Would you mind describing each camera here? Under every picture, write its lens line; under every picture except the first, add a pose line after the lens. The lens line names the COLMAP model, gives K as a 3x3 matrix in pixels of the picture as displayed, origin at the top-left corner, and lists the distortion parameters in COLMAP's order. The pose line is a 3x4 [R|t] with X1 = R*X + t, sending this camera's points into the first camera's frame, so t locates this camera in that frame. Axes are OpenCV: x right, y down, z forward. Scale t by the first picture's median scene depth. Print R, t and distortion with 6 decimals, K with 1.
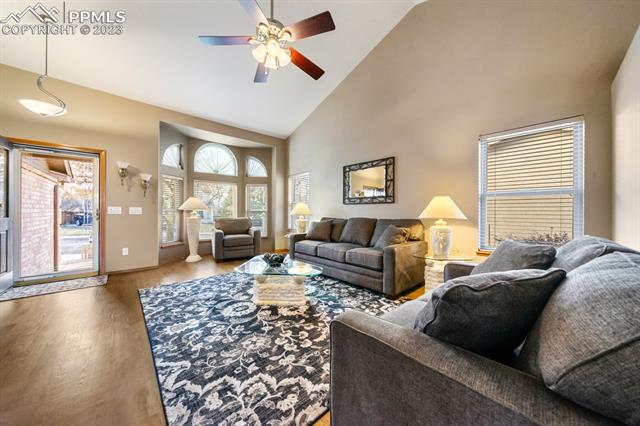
lens RADIAL K [[217.2, 0, 322.4], [0, 217.2, 213.0], [0, 0, 1]] dist [-0.005726, -0.000083]
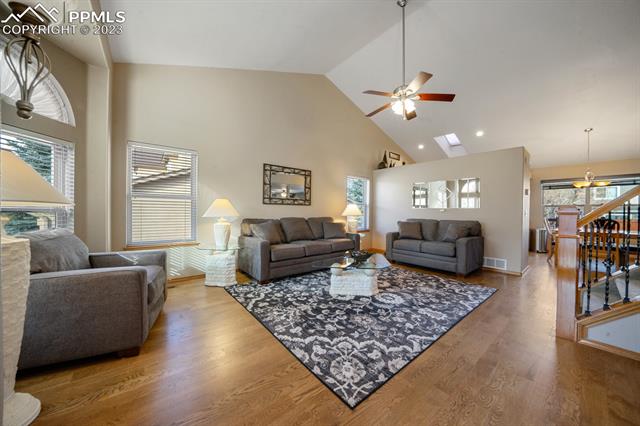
lens RADIAL K [[220.0, 0, 320.0], [0, 220.0, 213.0], [0, 0, 1]] dist [-0.015186, -0.000074]
pose [[0.073235, -0.012182, 0.997240, -1.287045], [-0.006048, 0.999902, 0.012658, -0.020903], [-0.997296, -0.006958, 0.073154, 1.051983]]
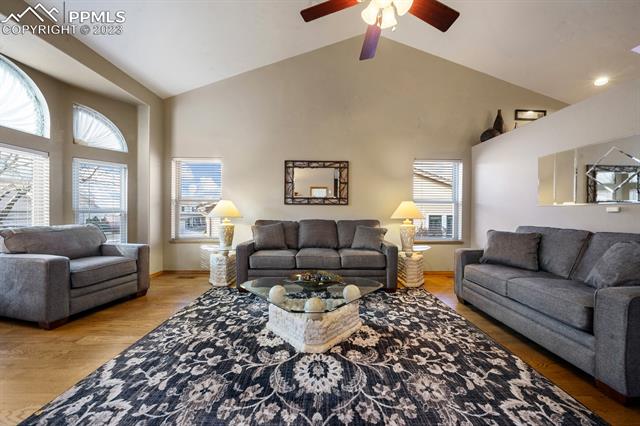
lens RADIAL K [[217.2, 0, 322.4], [0, 217.2, 213.0], [0, 0, 1]] dist [-0.005726, -0.000083]
pose [[0.673026, -0.003135, 0.739612, -0.683527], [-0.000936, 0.999987, 0.005091, -0.014077], [-0.739618, -0.004119, 0.673015, 0.467289]]
